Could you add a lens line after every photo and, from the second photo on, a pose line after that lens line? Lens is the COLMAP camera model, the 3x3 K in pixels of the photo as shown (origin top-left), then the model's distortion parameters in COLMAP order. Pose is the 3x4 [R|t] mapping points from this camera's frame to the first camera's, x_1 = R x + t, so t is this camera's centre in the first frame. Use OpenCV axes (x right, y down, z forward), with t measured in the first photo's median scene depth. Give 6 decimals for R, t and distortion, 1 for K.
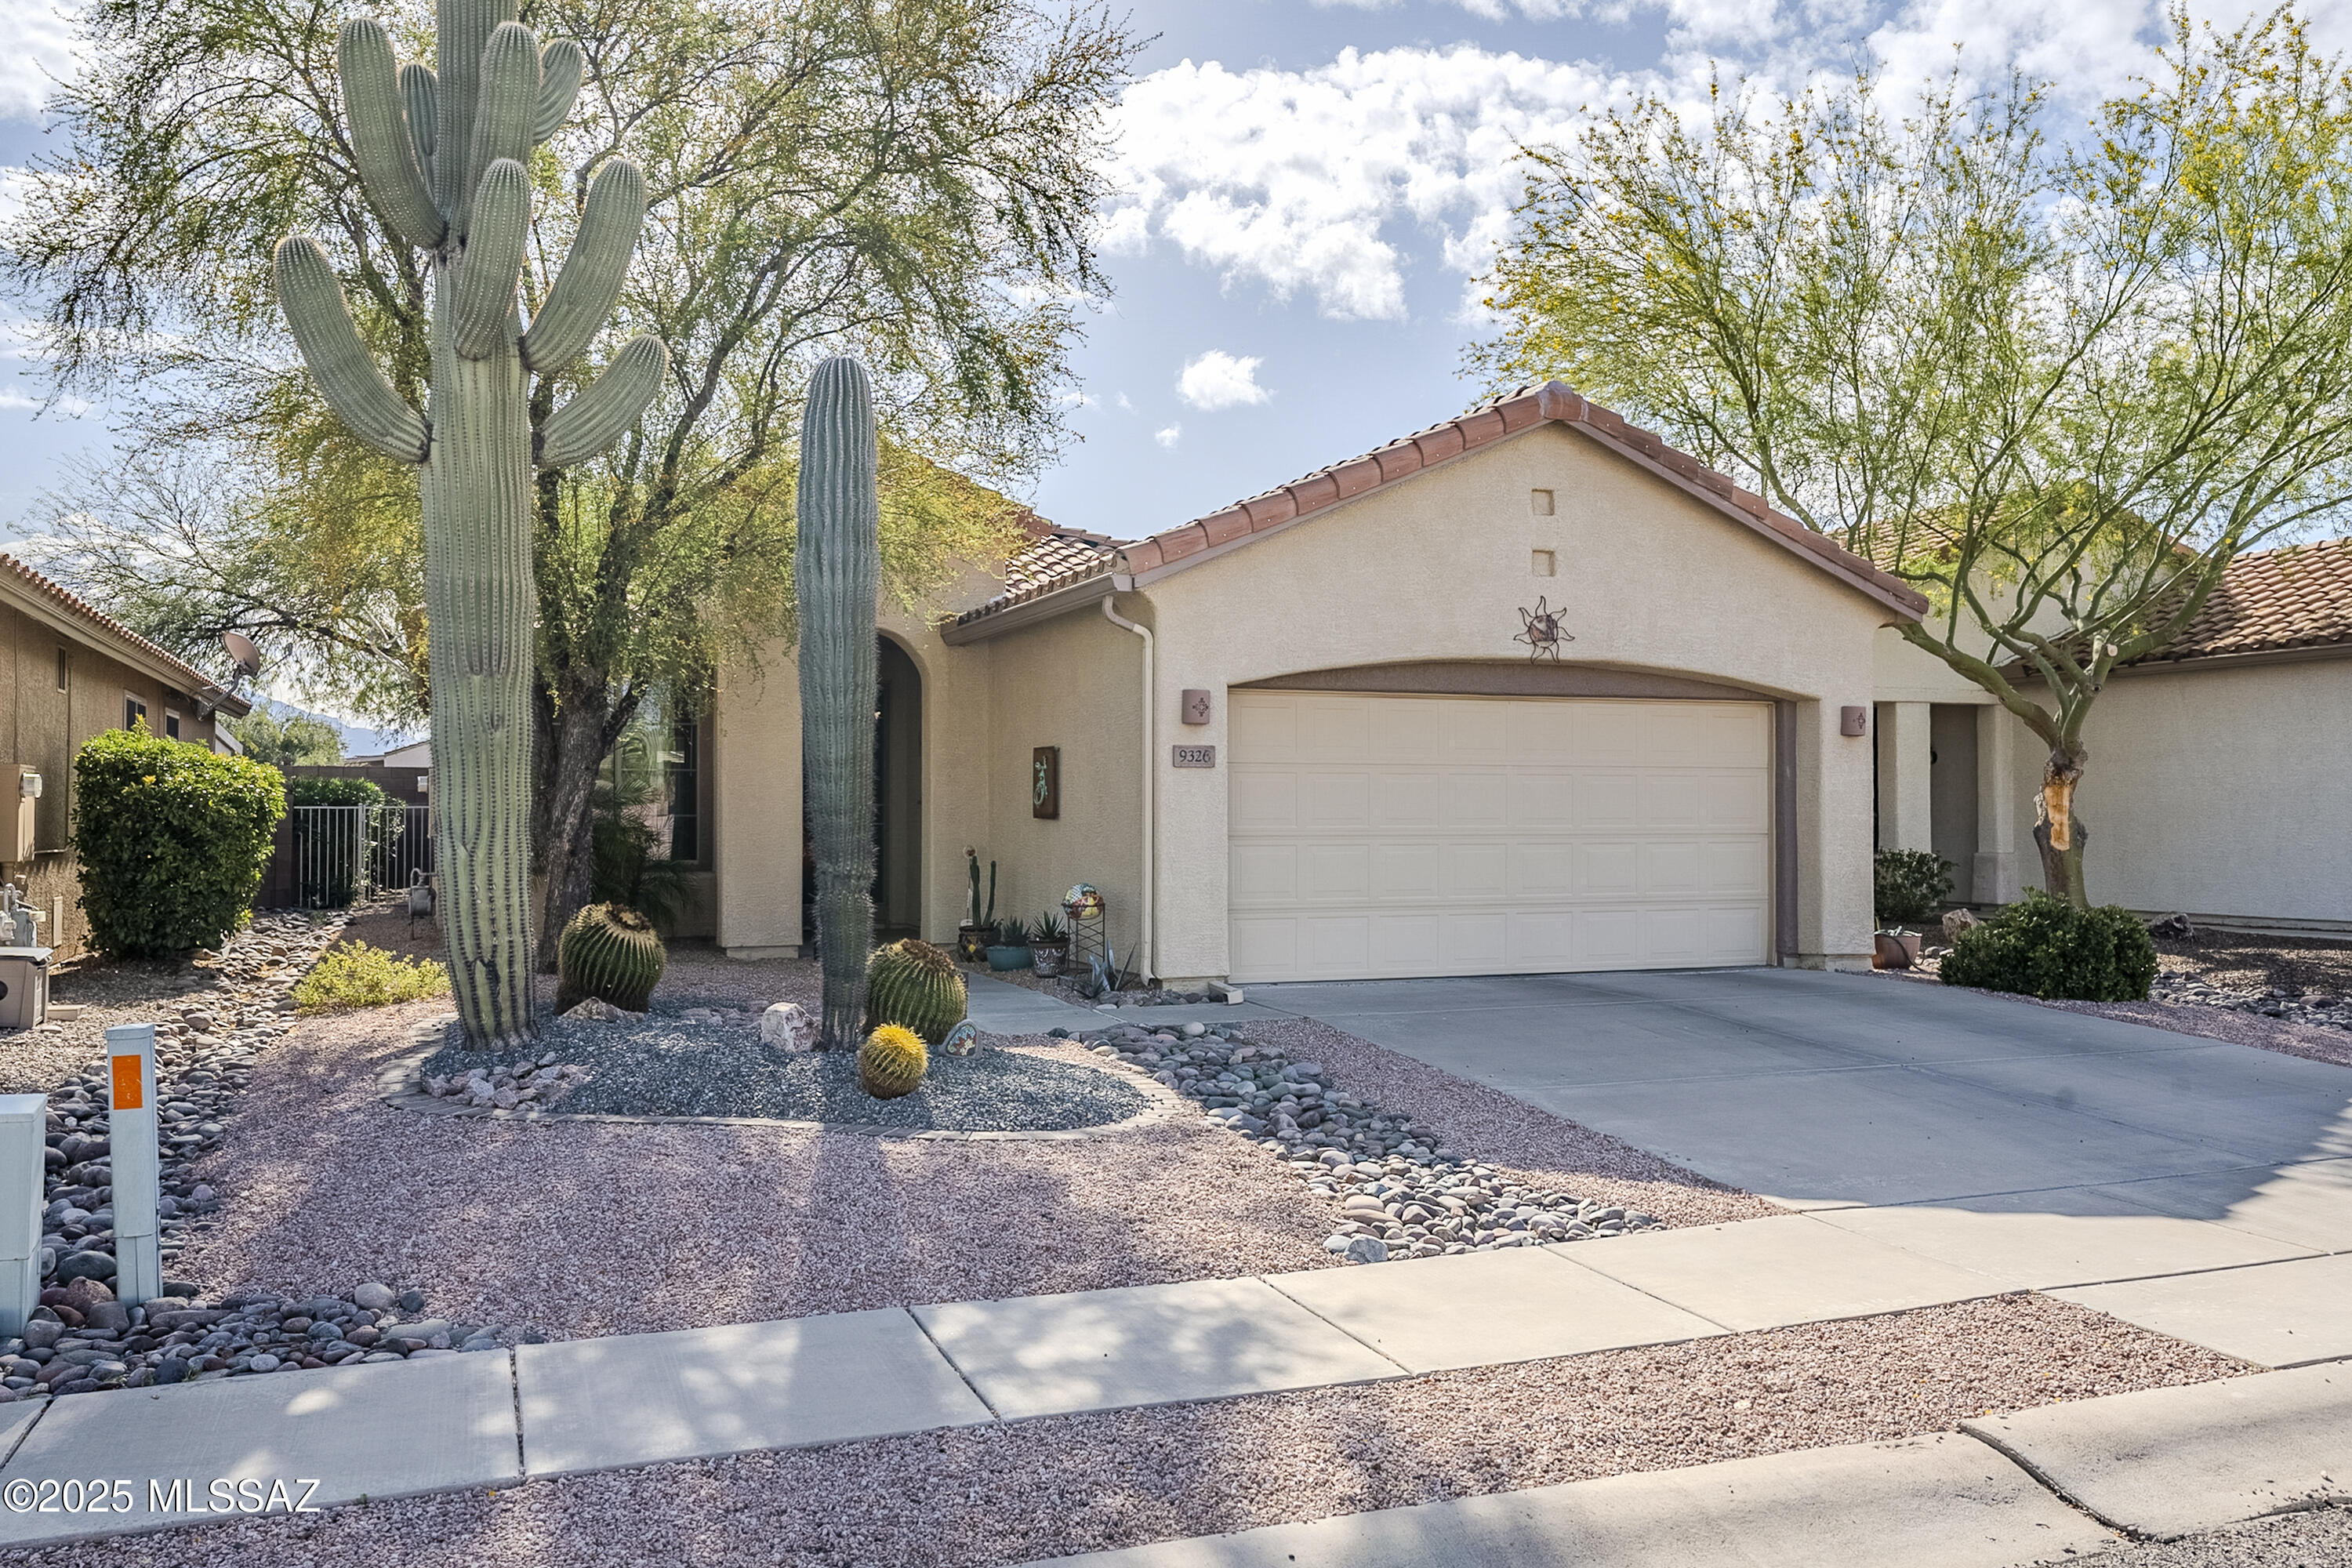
lens RADIAL K [[1845.9, 0, 1174.9], [0, 1845.9, 768.0], [0, 0, 1]] dist [-0.006894, 0.006286]
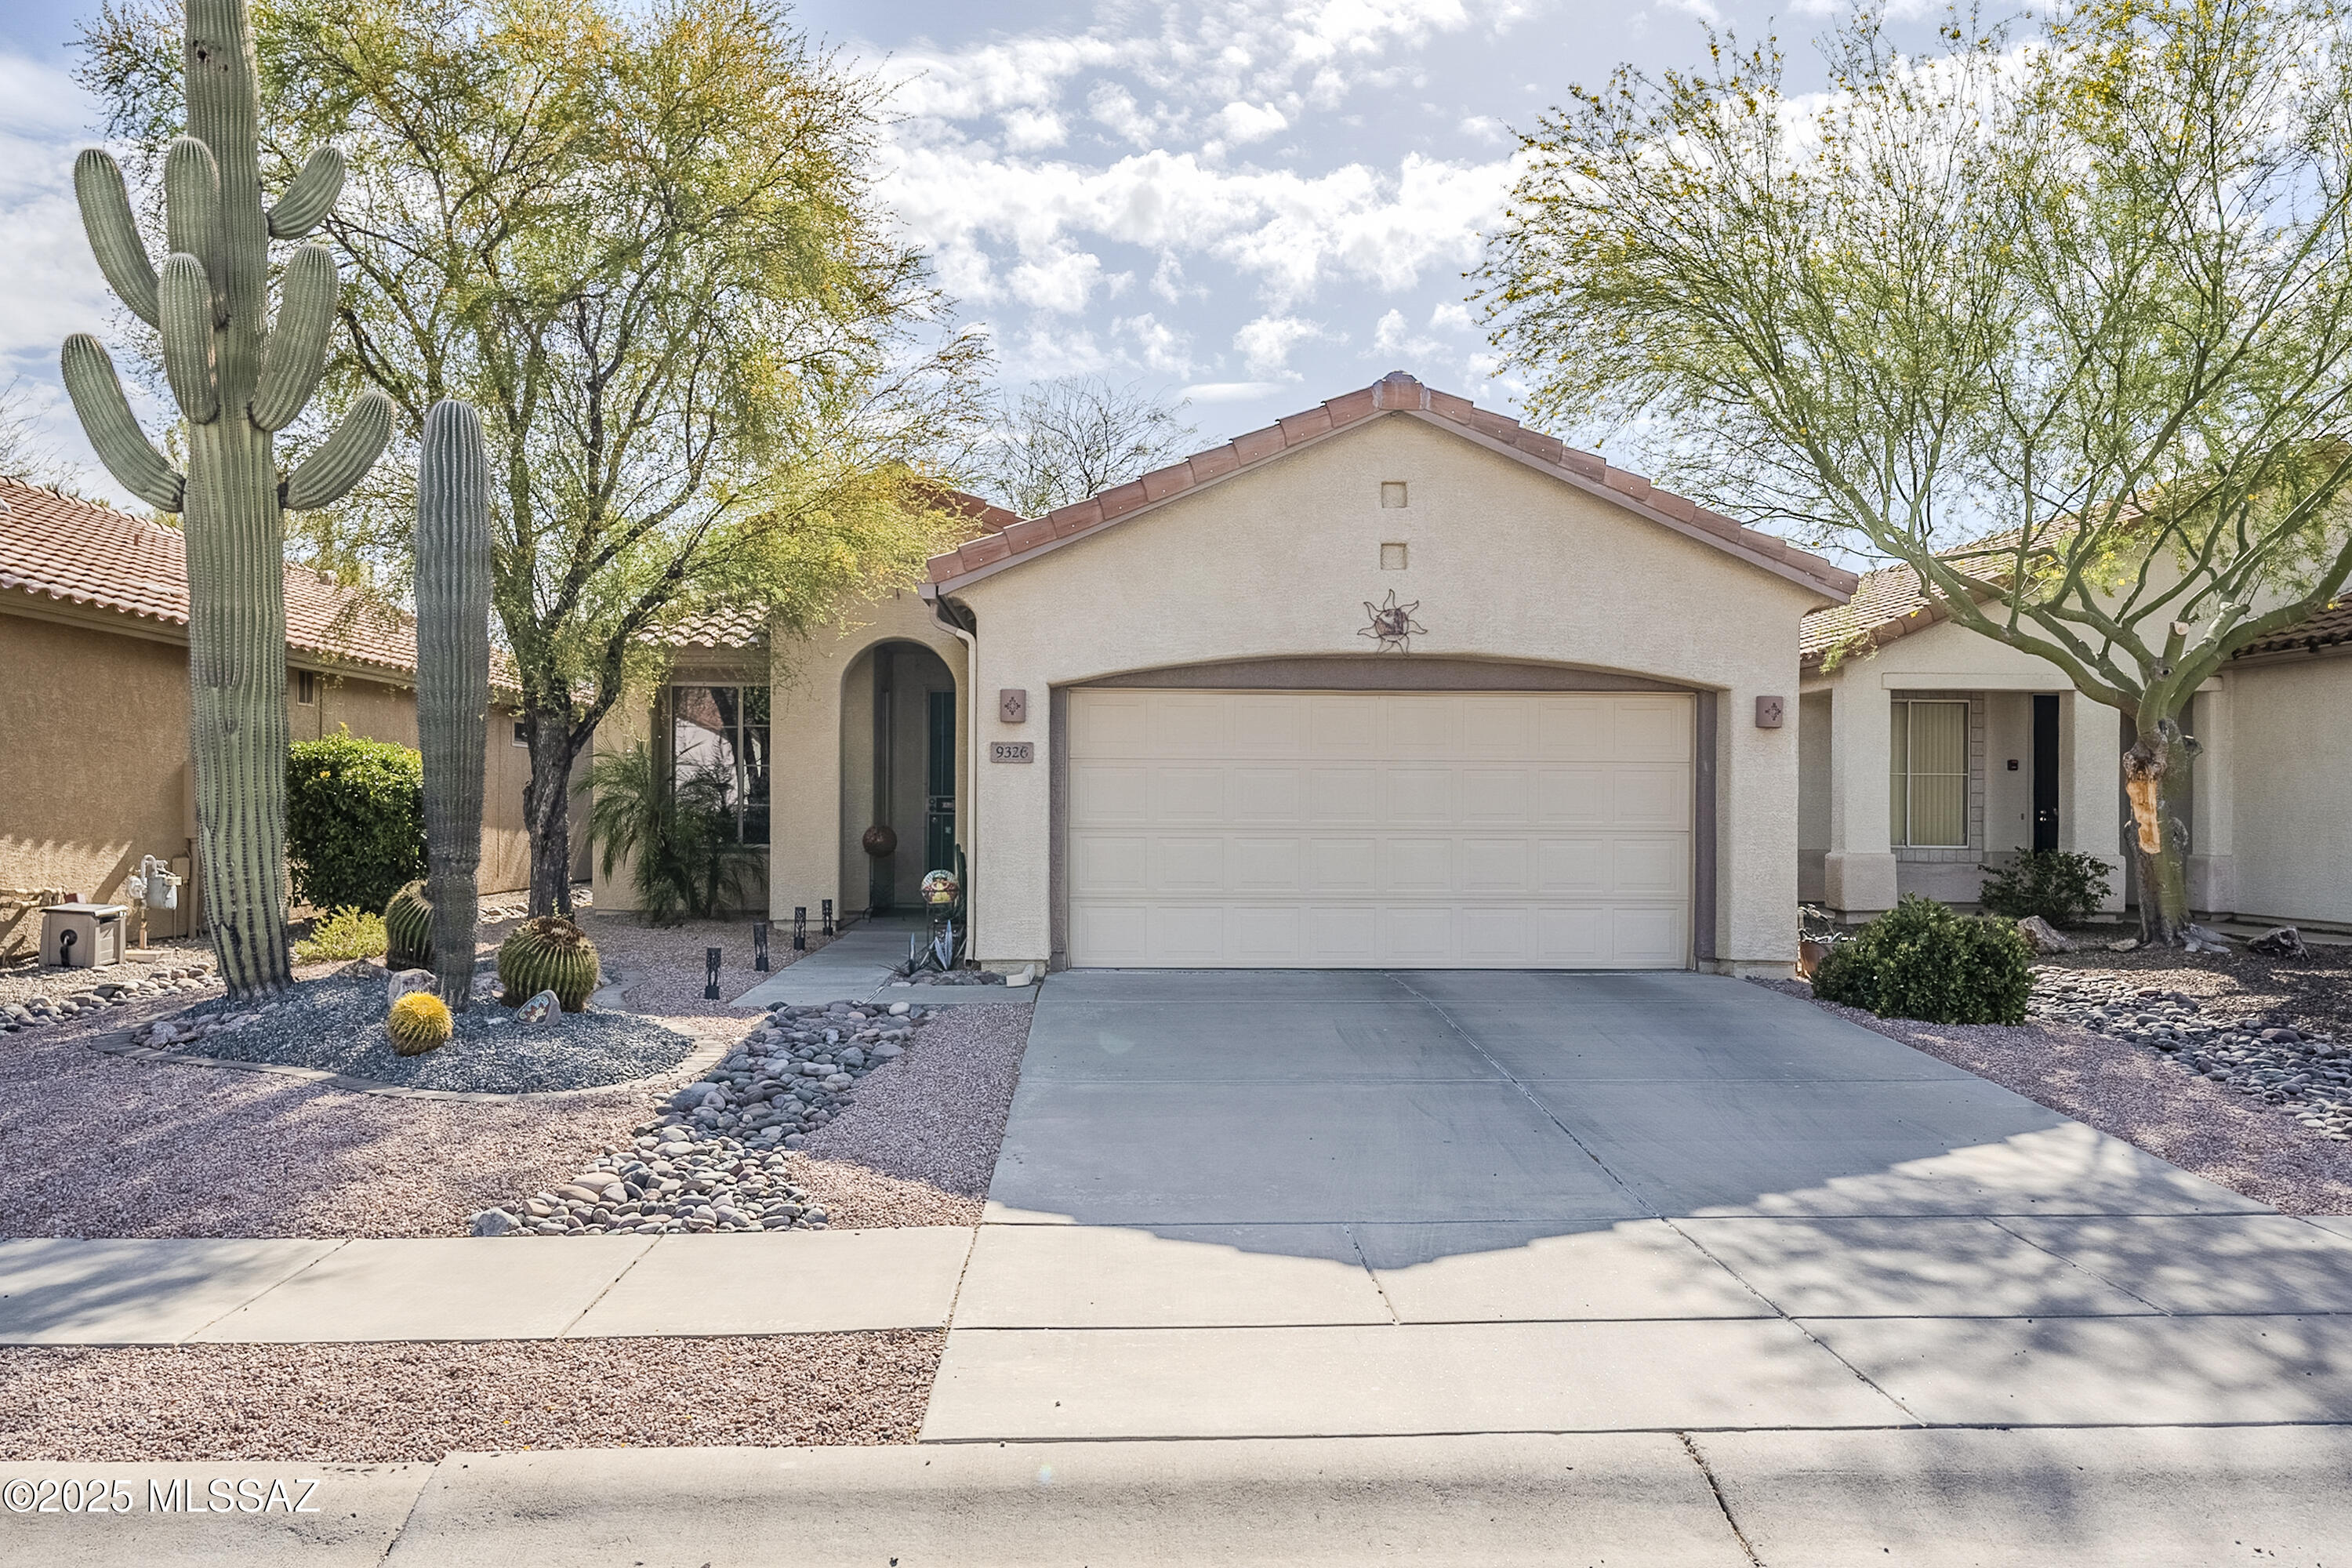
lens RADIAL K [[1666.4, 0, 1179.6], [0, 1666.4, 790.3], [0, 0, 1]] dist [0.004701, -0.008253]
pose [[0.948922, 0.003287, -0.315494, 0.400457], [0.001821, 0.999872, 0.015897, 0.000415], [0.315505, -0.015659, 0.948795, 0.118405]]
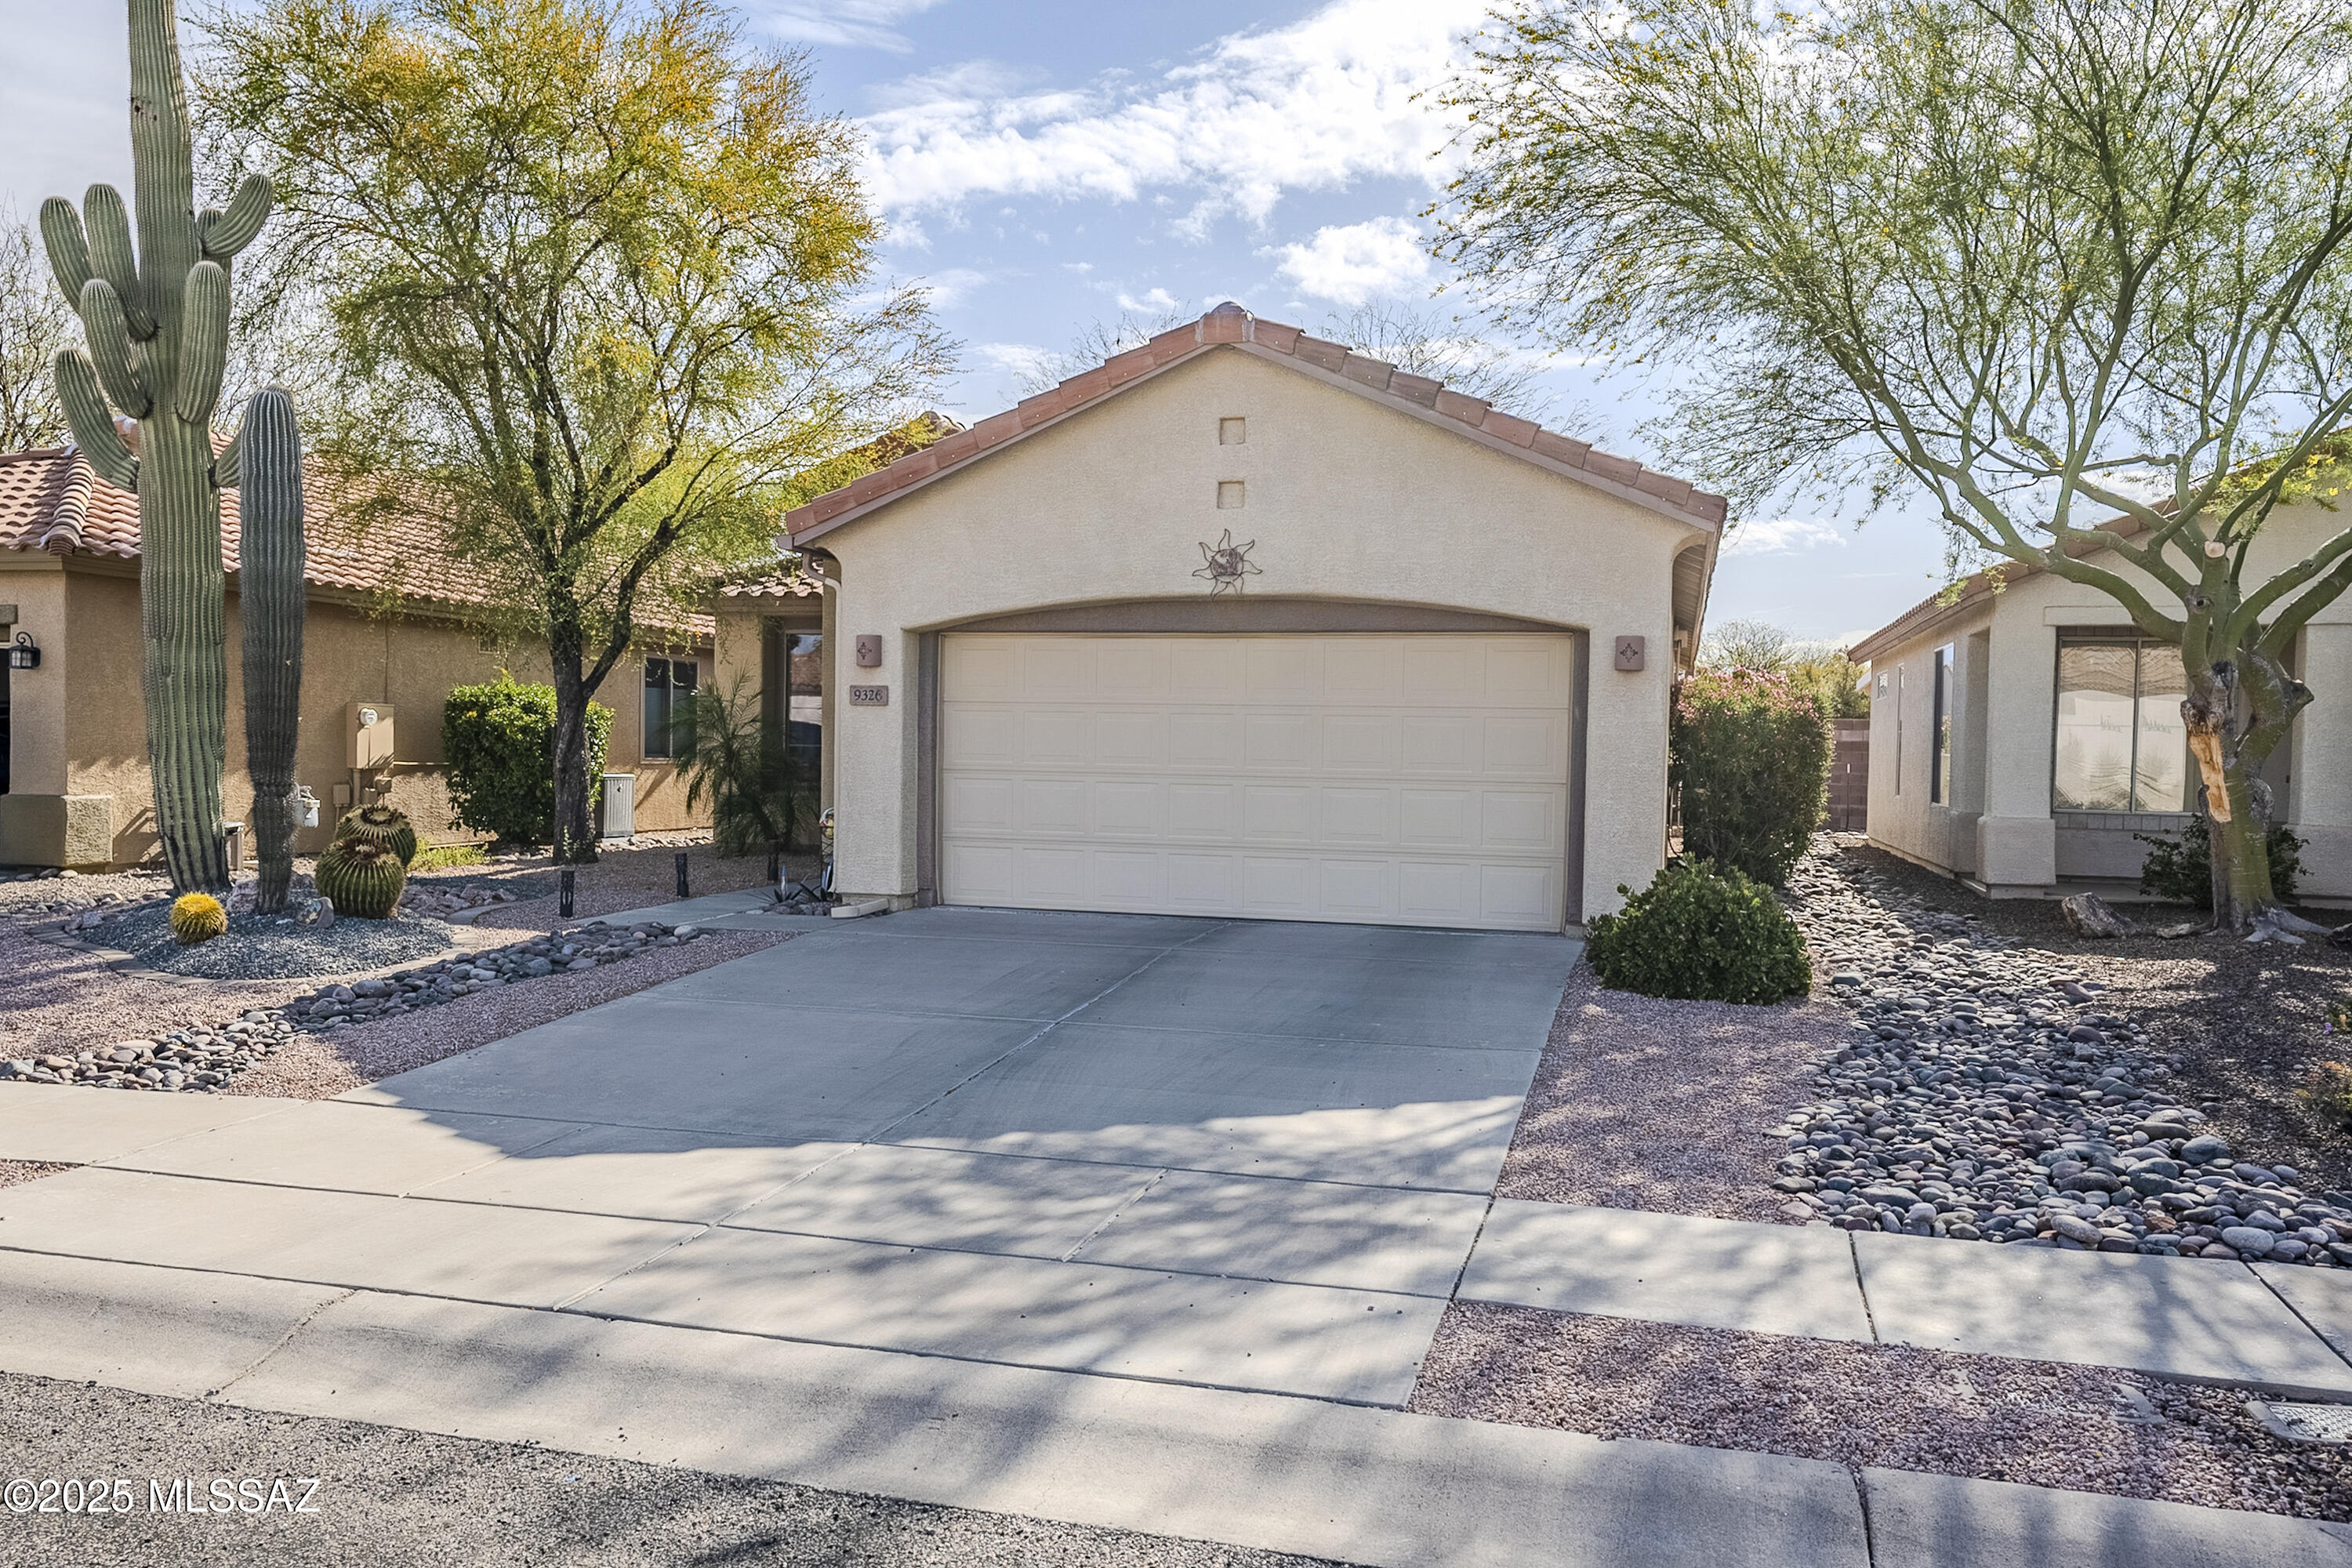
lens RADIAL K [[1743.2, 0, 1173.0], [0, 1743.2, 788.1], [0, 0, 1]] dist [0.011208, -0.004120]
pose [[0.805977, 0.028756, -0.591248, 0.771170], [-0.003969, 0.999059, 0.043180, 0.003301], [0.591933, -0.032455, 0.805333, 0.258966]]
